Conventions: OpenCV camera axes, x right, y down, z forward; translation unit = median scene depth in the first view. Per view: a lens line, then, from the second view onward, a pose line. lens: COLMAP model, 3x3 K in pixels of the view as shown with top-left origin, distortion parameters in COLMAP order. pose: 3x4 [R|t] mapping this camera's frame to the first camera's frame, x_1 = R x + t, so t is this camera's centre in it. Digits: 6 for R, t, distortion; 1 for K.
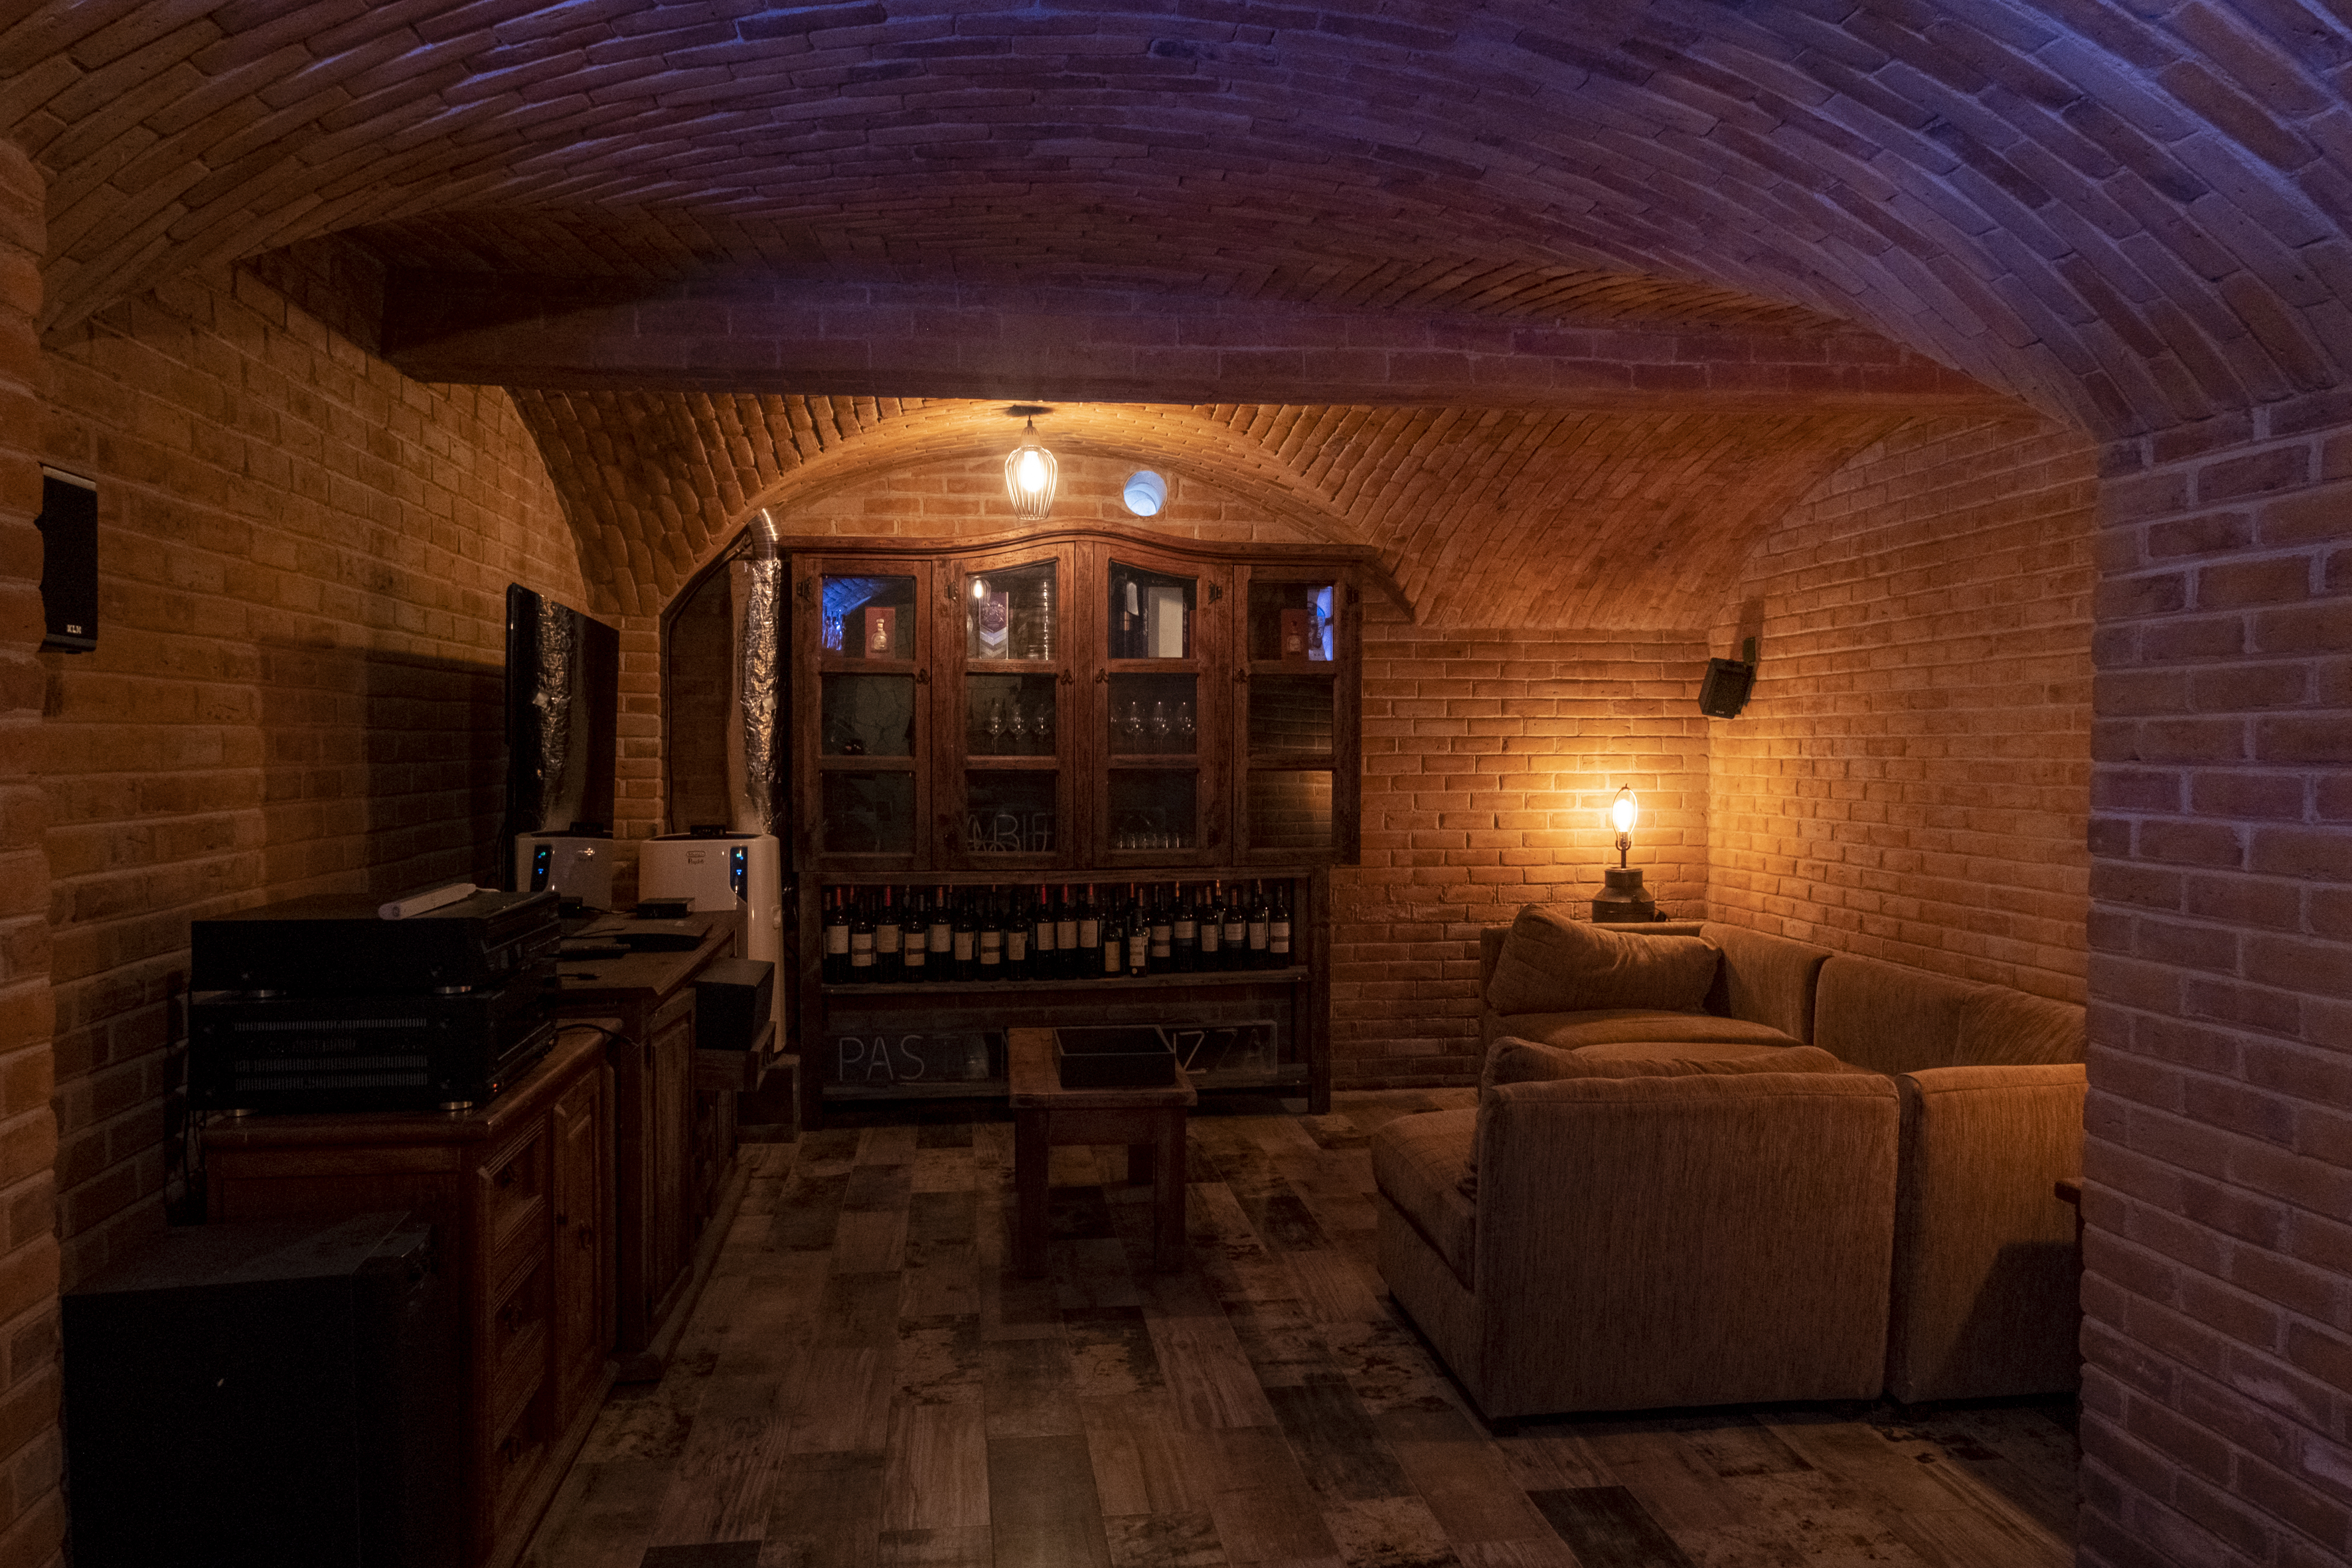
lens RADIAL K [[1603.7, 0, 1173.3], [0, 1603.7, 785.3], [0, 0, 1]] dist [-0.007573, 0.013613]
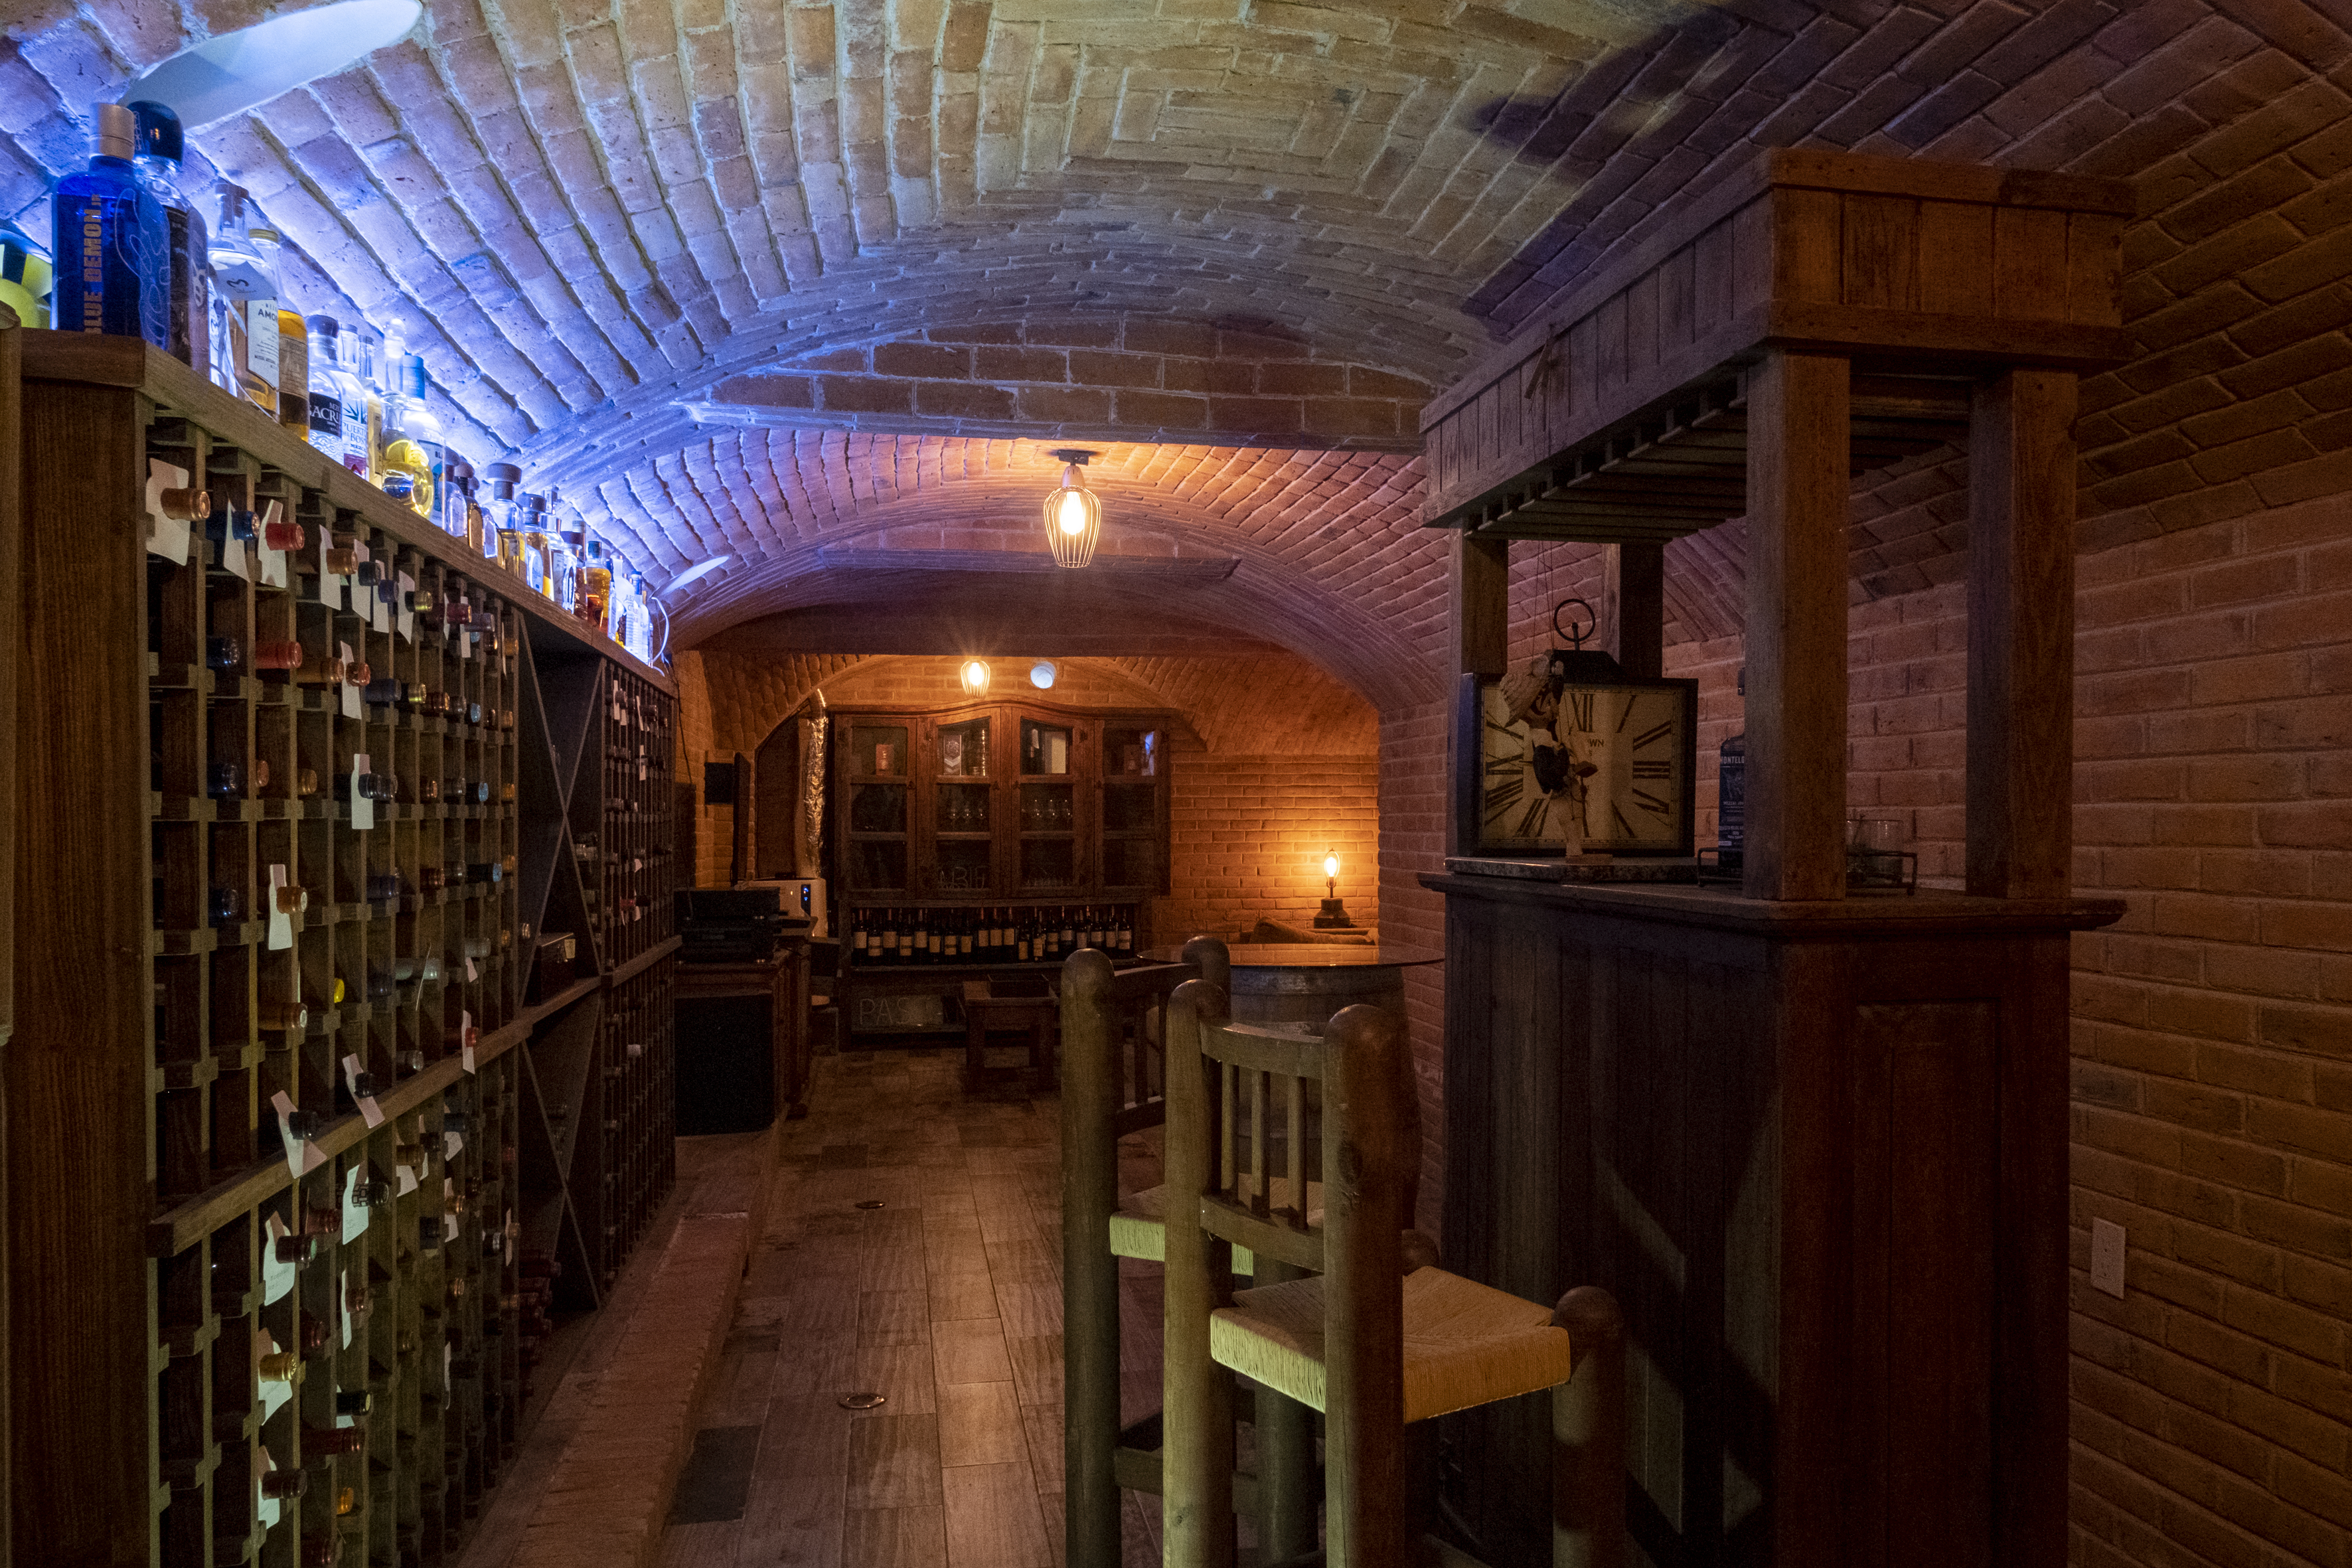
lens RADIAL K [[1603.7, 0, 1218.4], [0, 1603.7, 823.3], [0, 0, 1]] dist [-0.007573, 0.013613]
pose [[0.997906, -0.001110, 0.064670, 0.058699], [0.002550, 0.999751, -0.022180, 0.010839], [-0.064630, 0.022298, 0.997660, -0.707862]]
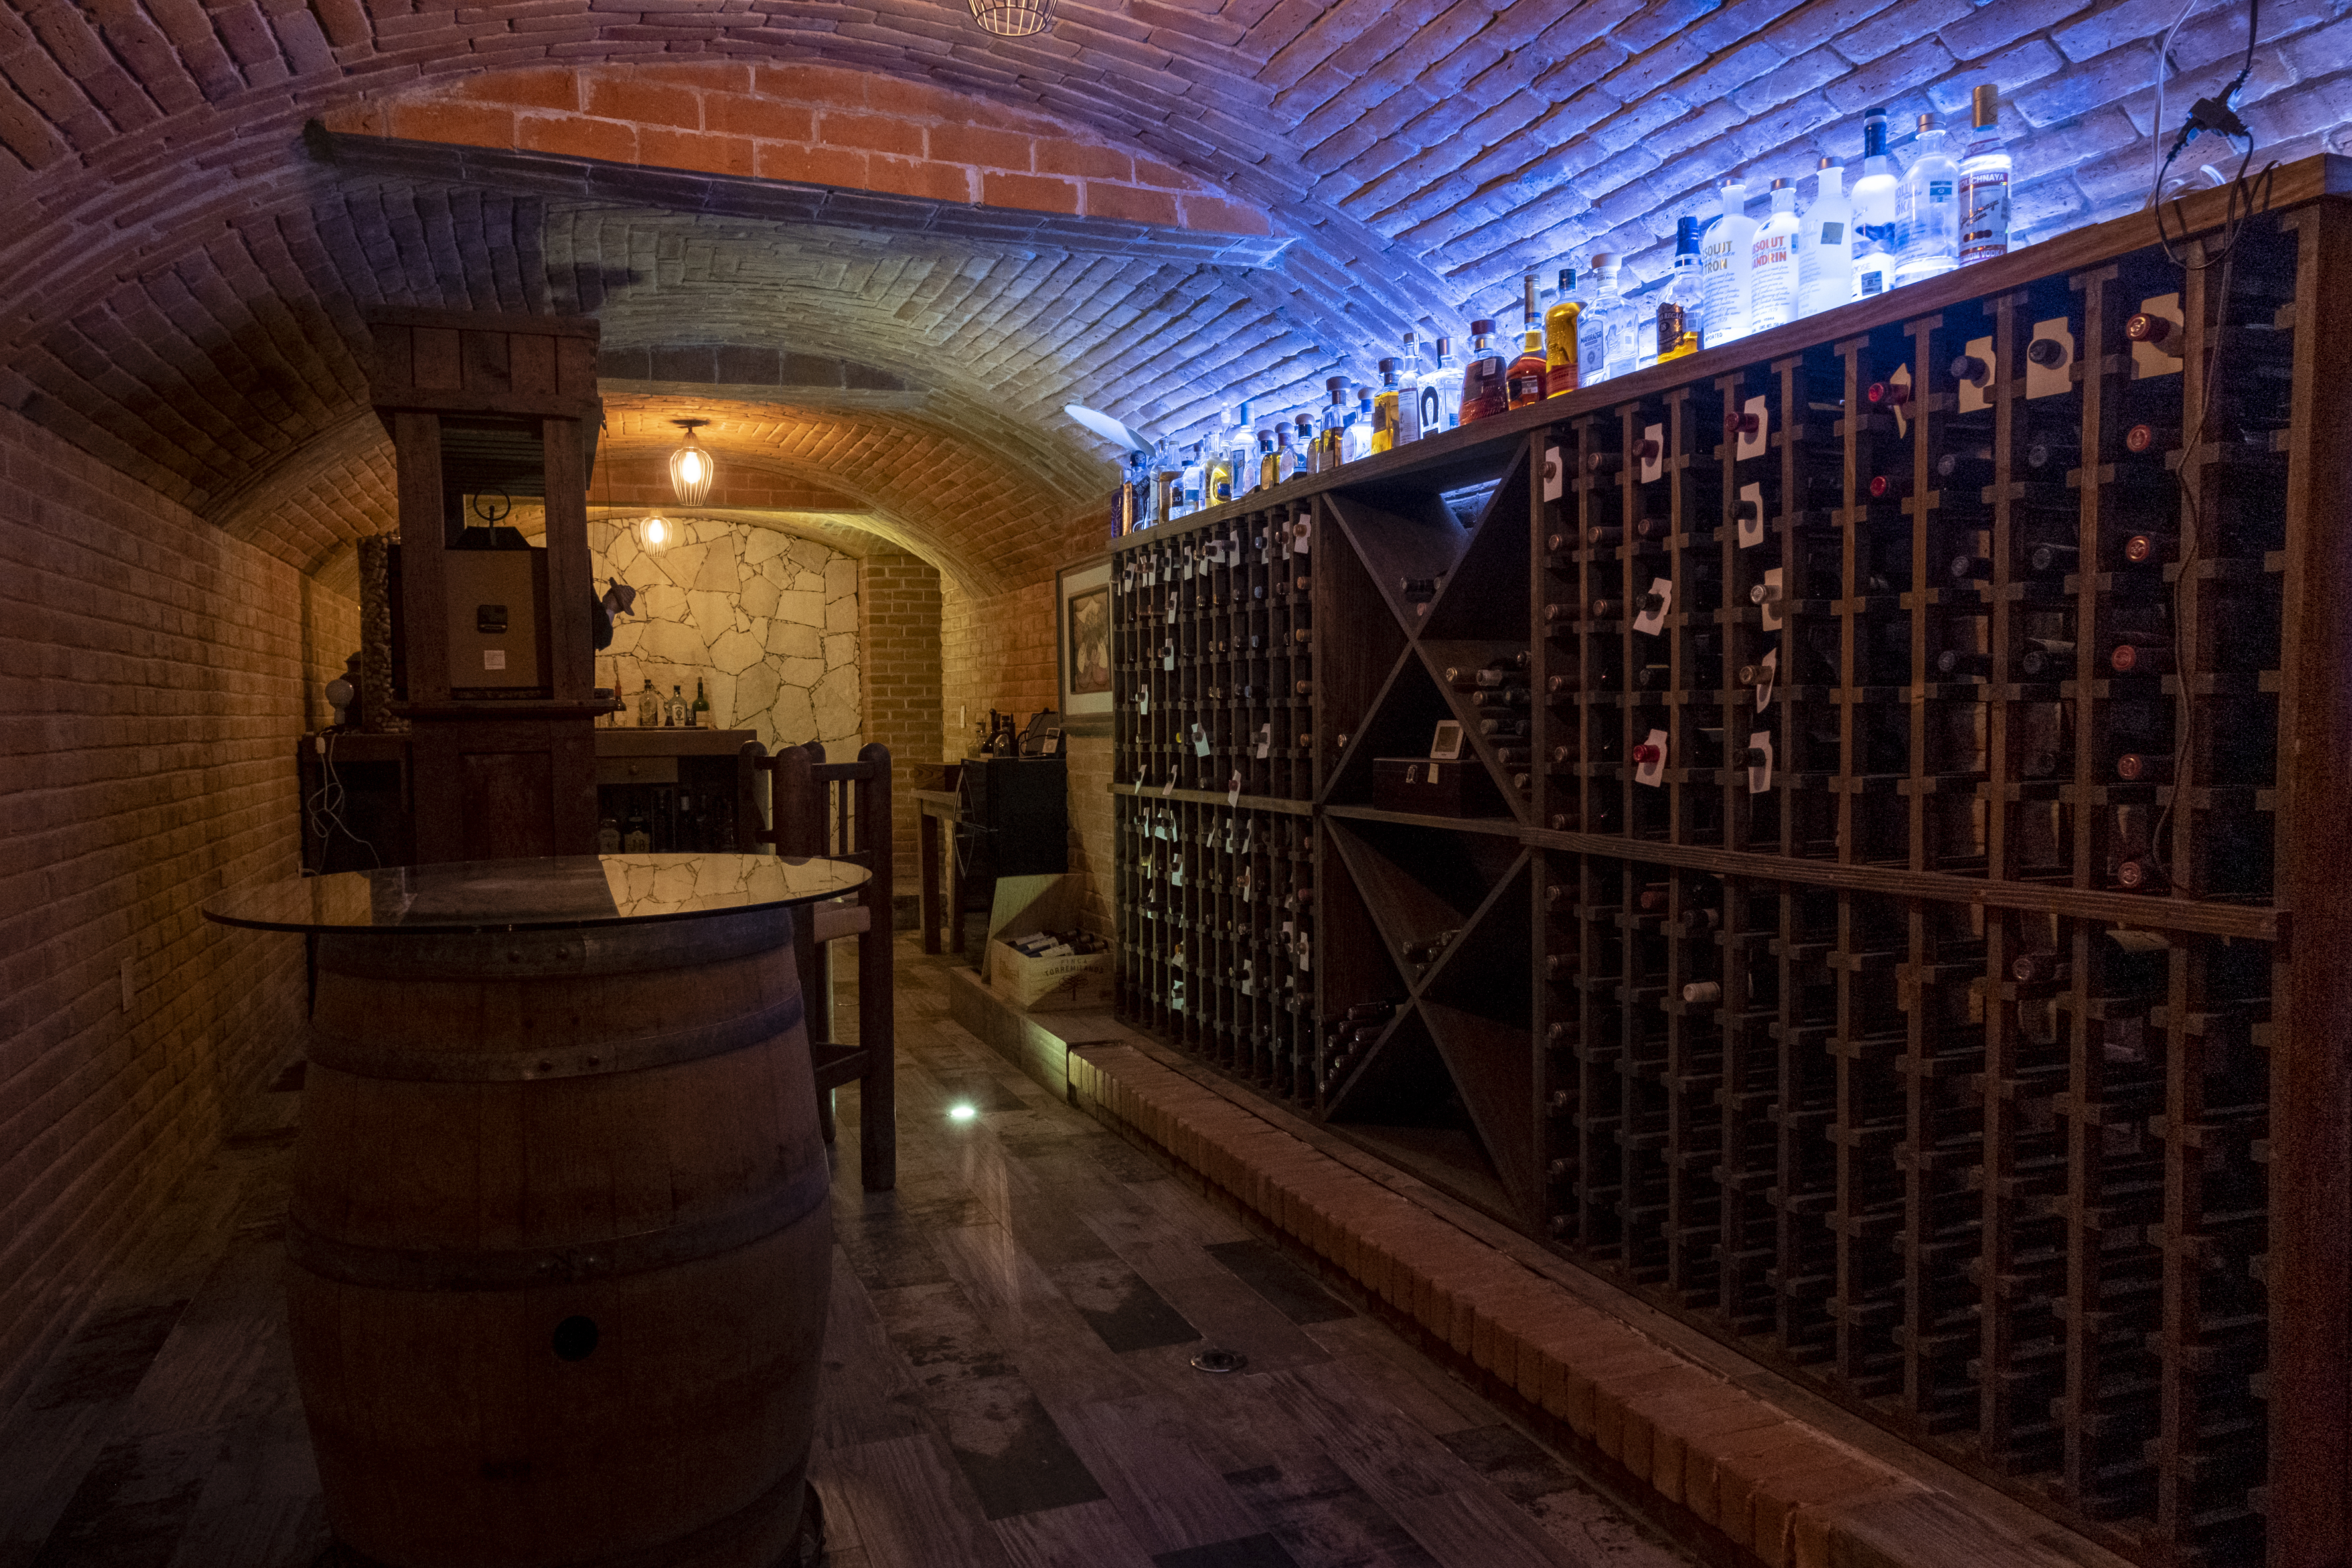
lens RADIAL K [[1603.7, 0, 1179.9], [0, 1603.7, 784.6], [0, 0, 1]] dist [-0.007573, 0.013613]
pose [[-0.970441, 0.019096, -0.240583, 0.158613], [0.003508, 0.997875, 0.065056, 0.005176], [0.241315, 0.062289, -0.968446, 2.948947]]
